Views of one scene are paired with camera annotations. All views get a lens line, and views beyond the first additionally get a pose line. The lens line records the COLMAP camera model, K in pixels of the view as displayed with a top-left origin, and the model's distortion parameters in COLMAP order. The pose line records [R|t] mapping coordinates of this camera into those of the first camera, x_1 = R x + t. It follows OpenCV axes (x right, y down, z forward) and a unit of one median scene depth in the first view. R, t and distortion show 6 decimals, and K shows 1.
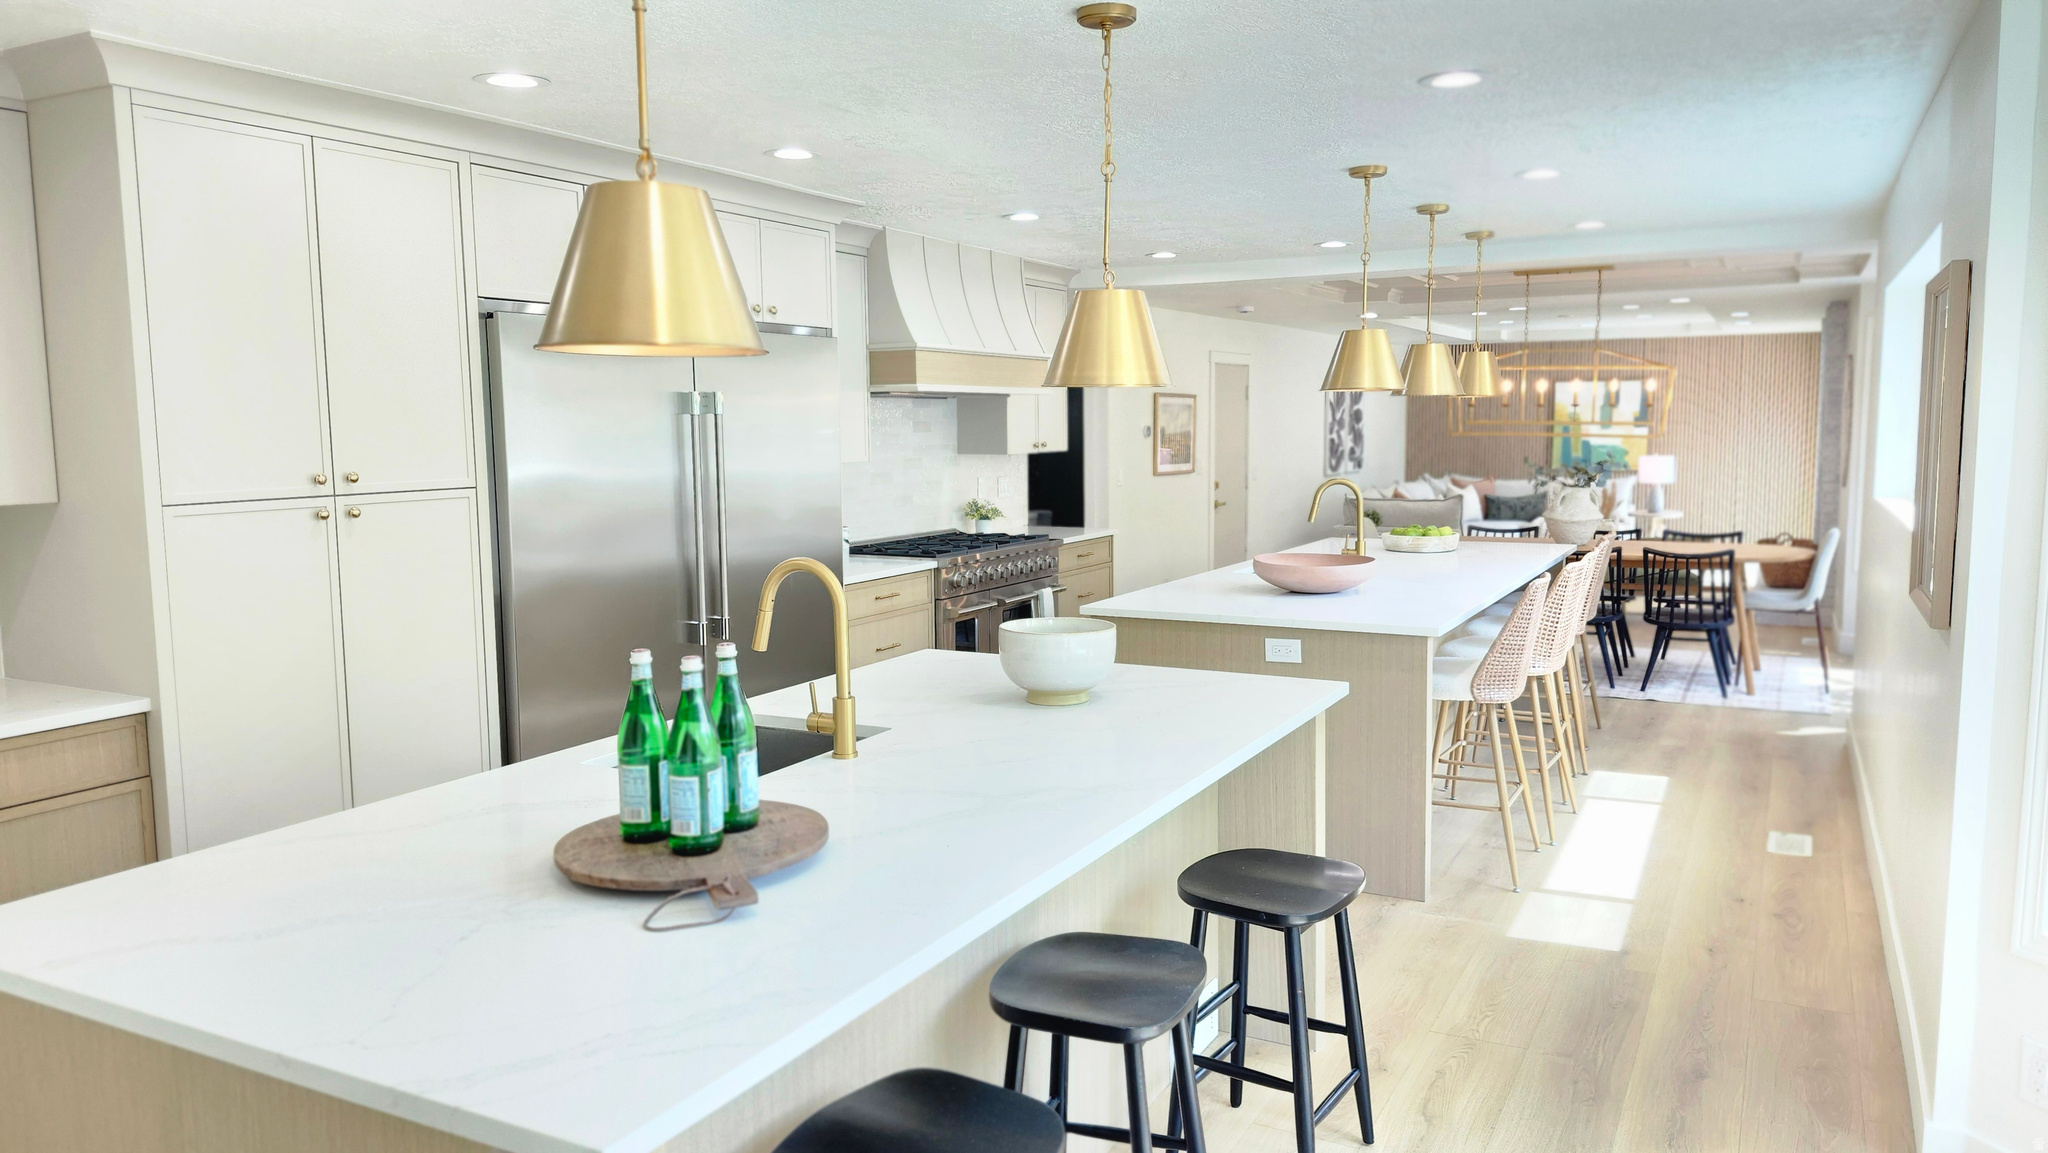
lens RADIAL K [[1412.5, 0, 1033.3], [0, 1412.5, 580.2], [0, 0, 1]] dist [0.034266, -0.013443]
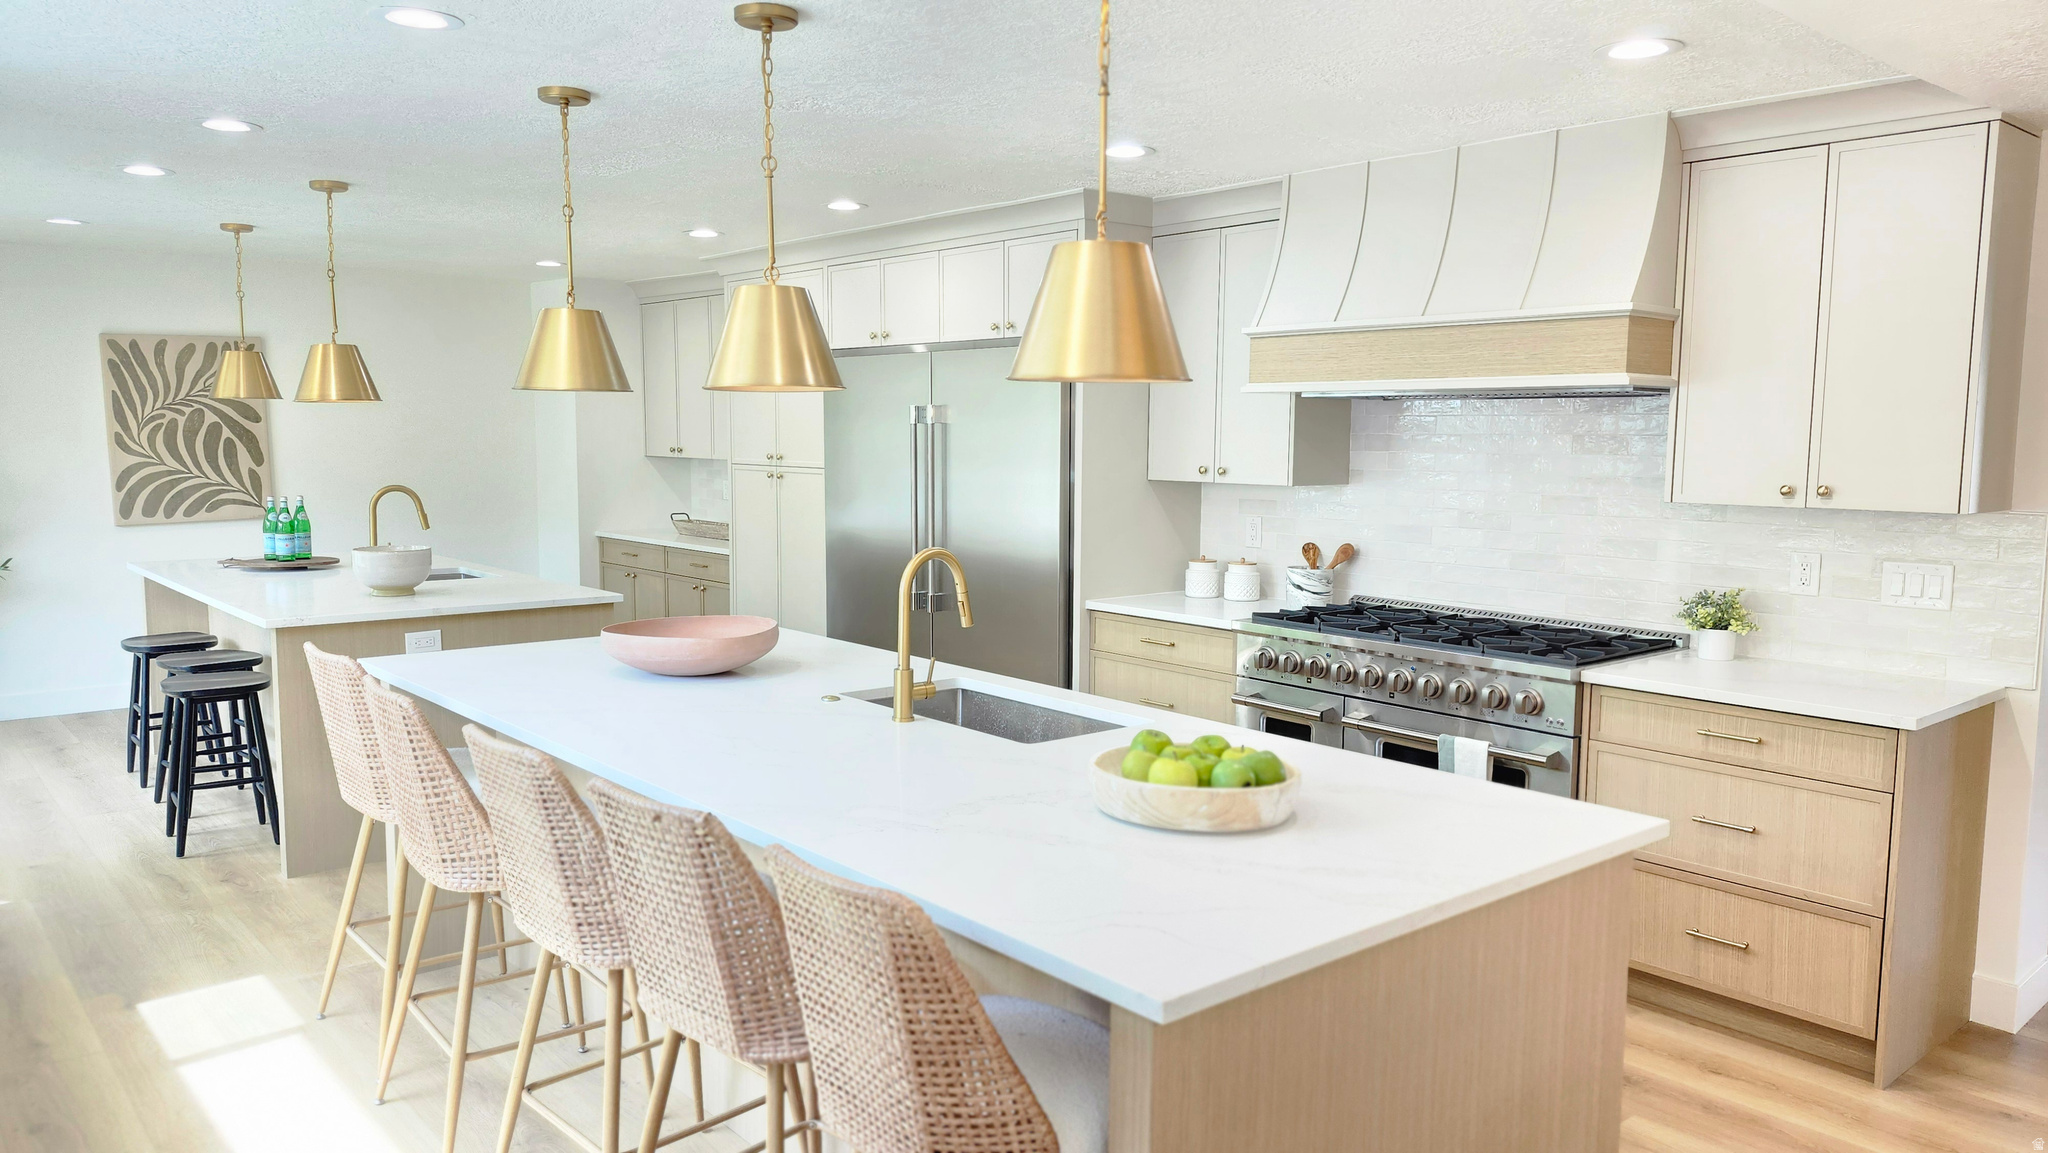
lens RADIAL K [[1412.5, 0, 1037.2], [0, 1412.5, 581.7], [0, 0, 1]] dist [0.034266, -0.013443]
pose [[-0.363983, 0.110505, -0.924827, 0.650610], [-0.106430, 0.981499, 0.159164, -0.140773], [0.925305, 0.156363, -0.345488, 1.150205]]
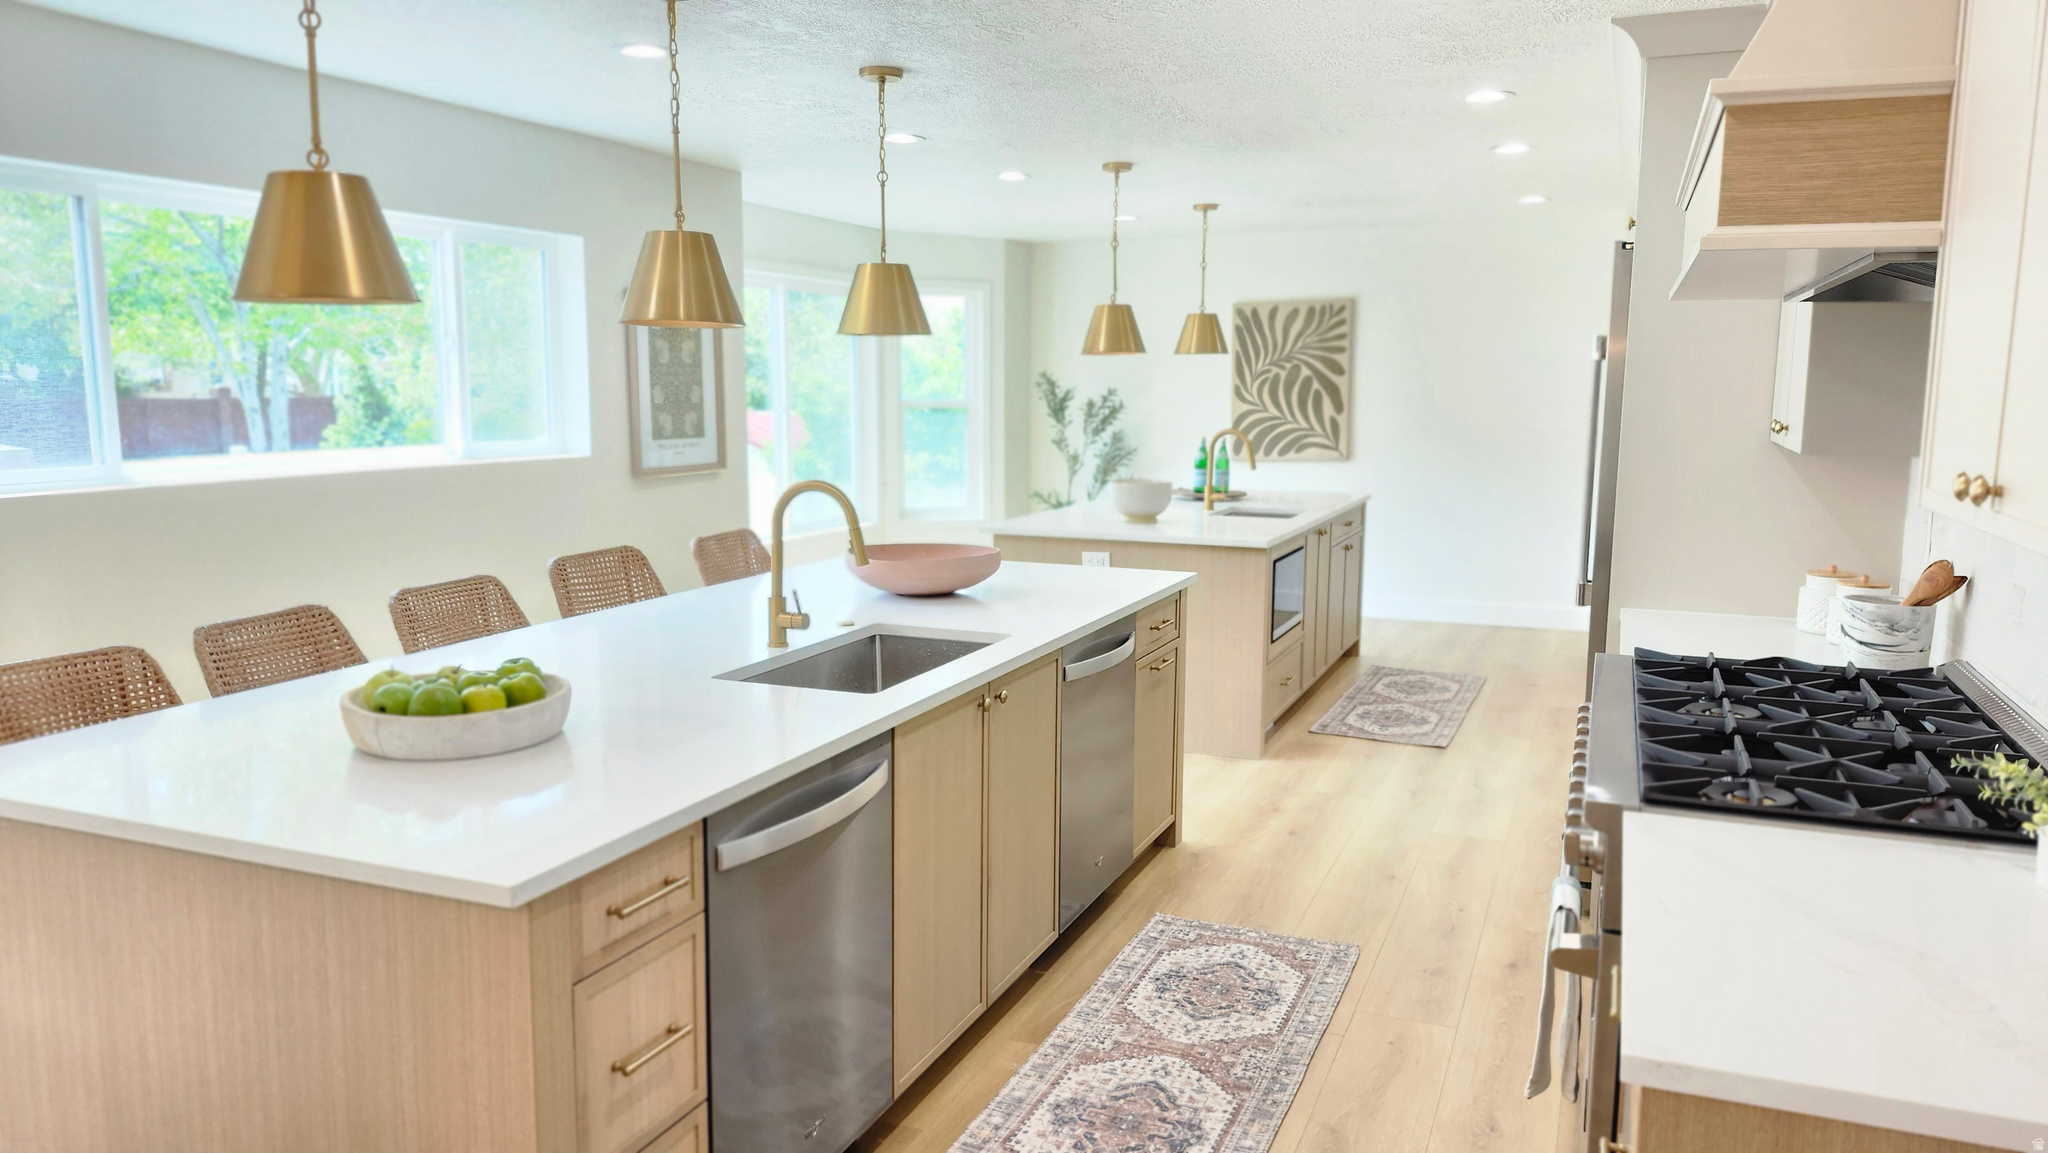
lens RADIAL K [[1412.5, 0, 1044.1], [0, 1412.5, 571.8], [0, 0, 1]] dist [0.034266, -0.013443]
pose [[-0.993645, 0.019225, -0.110902, 0.178595], [-0.008555, 0.969554, 0.244727, -0.158819], [0.112230, 0.244121, -0.963229, 1.432321]]
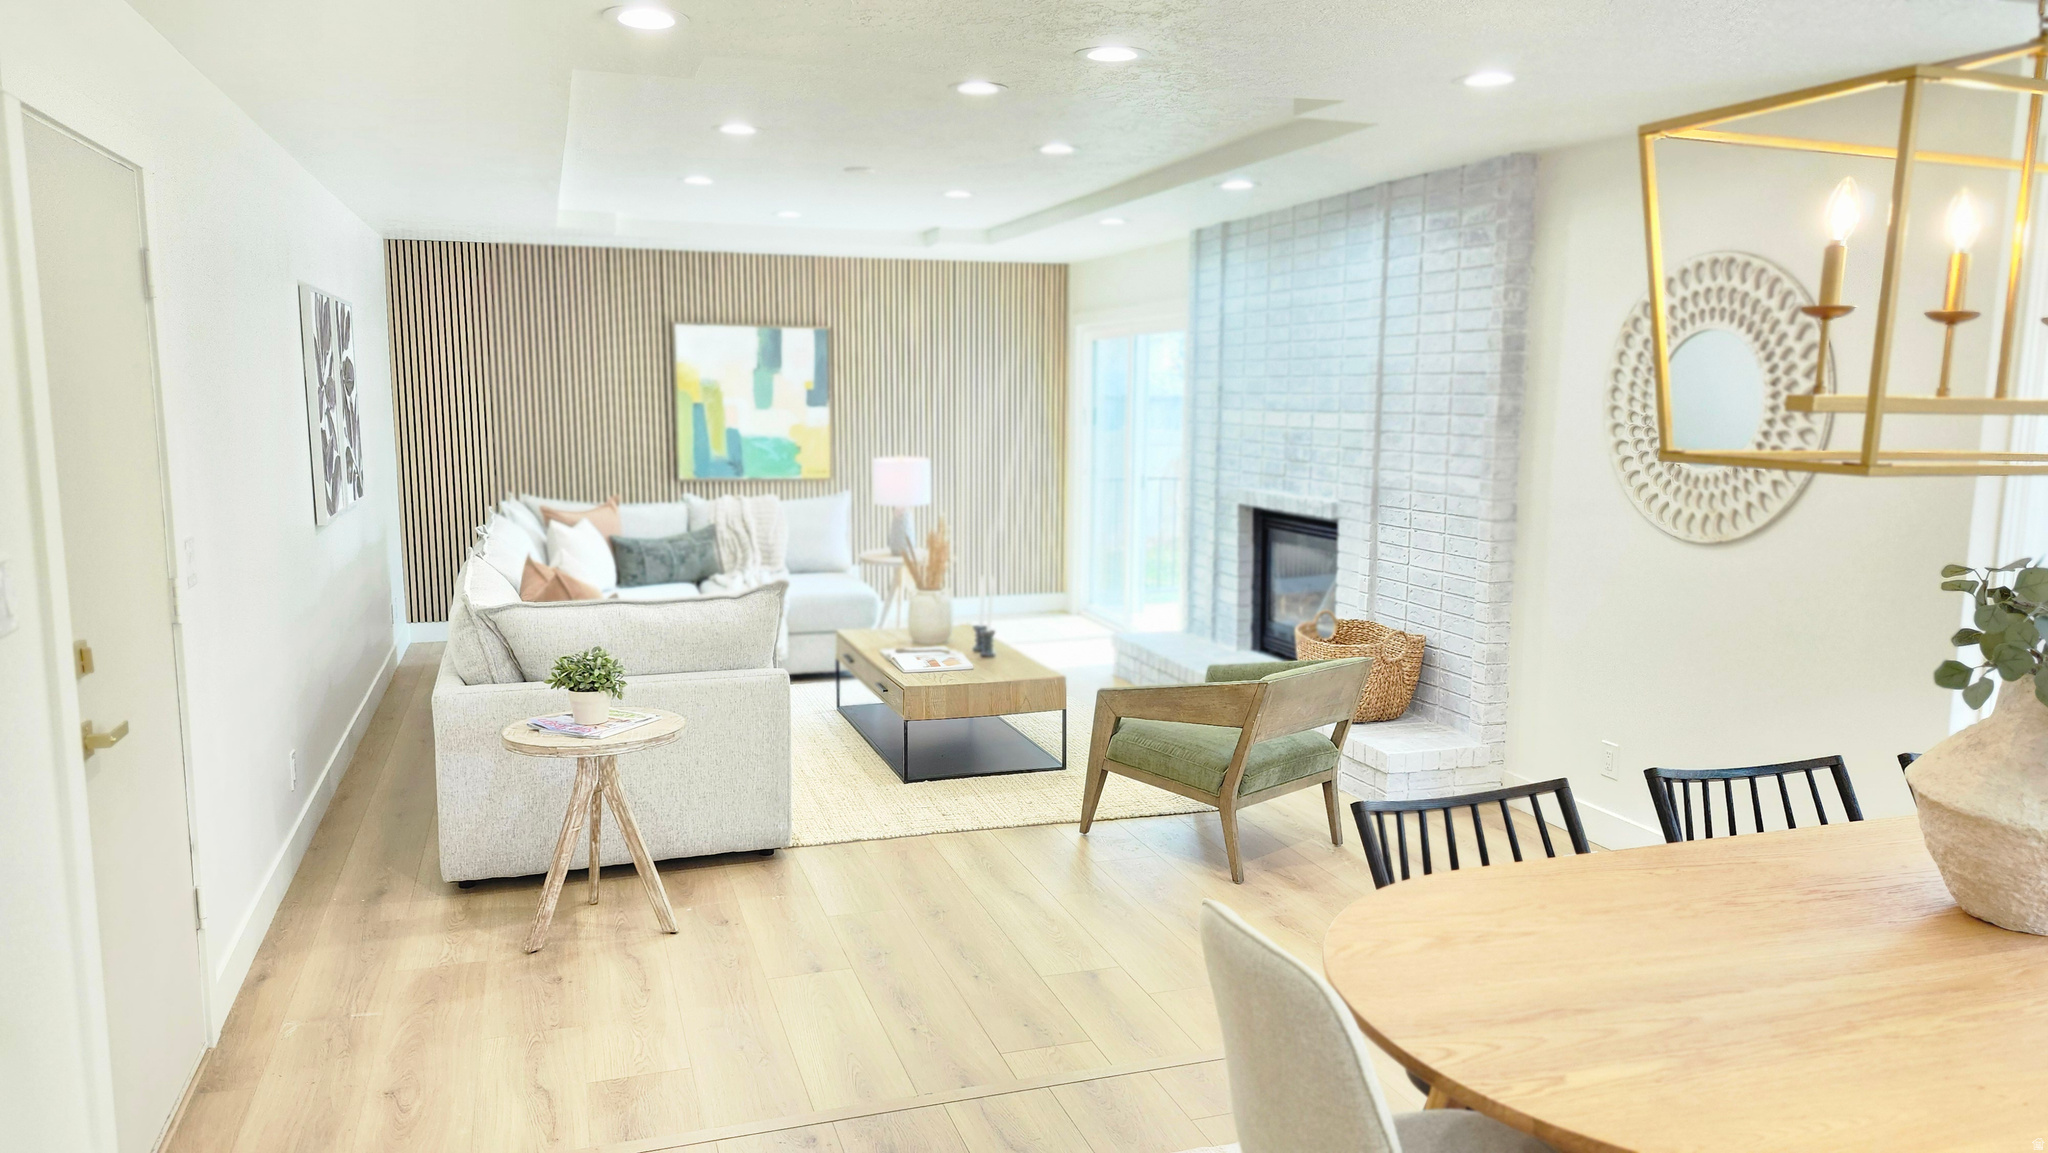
lens RADIAL K [[1412.5, 0, 1032.7], [0, 1412.5, 587.4], [0, 0, 1]] dist [0.034266, -0.013443]
pose [[0.681925, -0.086742, 0.726261, 0.116548], [0.069790, 0.996129, 0.053445, -0.135083], [-0.728085, 0.014241, 0.685339, 1.241681]]
